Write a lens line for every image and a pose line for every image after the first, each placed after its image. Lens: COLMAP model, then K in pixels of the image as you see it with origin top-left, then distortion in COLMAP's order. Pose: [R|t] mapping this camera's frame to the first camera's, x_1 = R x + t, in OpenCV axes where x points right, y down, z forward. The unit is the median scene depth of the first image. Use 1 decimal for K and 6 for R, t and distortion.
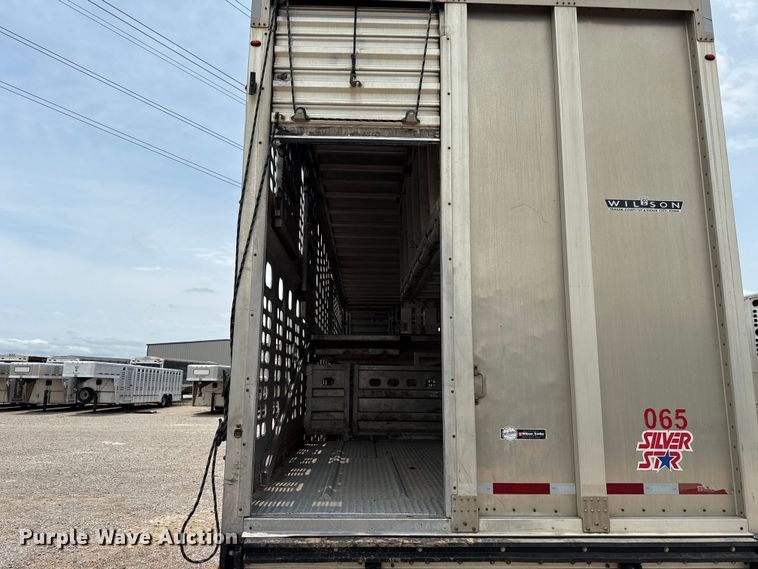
lens RADIAL K [[524.5, 0, 379.0], [0, 524.5, 284.5], [0, 0, 1]] dist [0.005030, -0.003341]
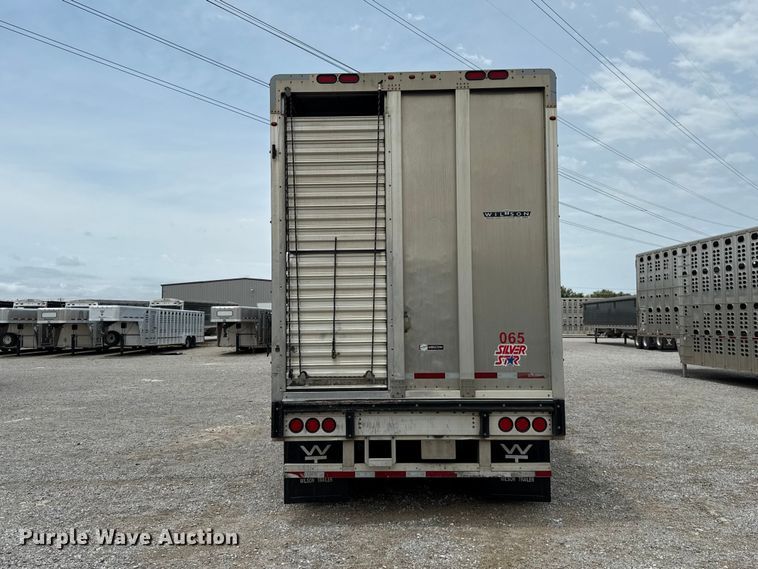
lens RADIAL K [[588.1, 0, 379.7], [0, 588.1, 283.2], [0, 0, 1]] dist [0.082518, -0.116741]
pose [[0.998216, -0.025242, -0.054105, 0.021836], [0.031704, 0.992009, 0.122119, -0.020003], [0.050590, -0.123617, 0.991040, -0.105014]]
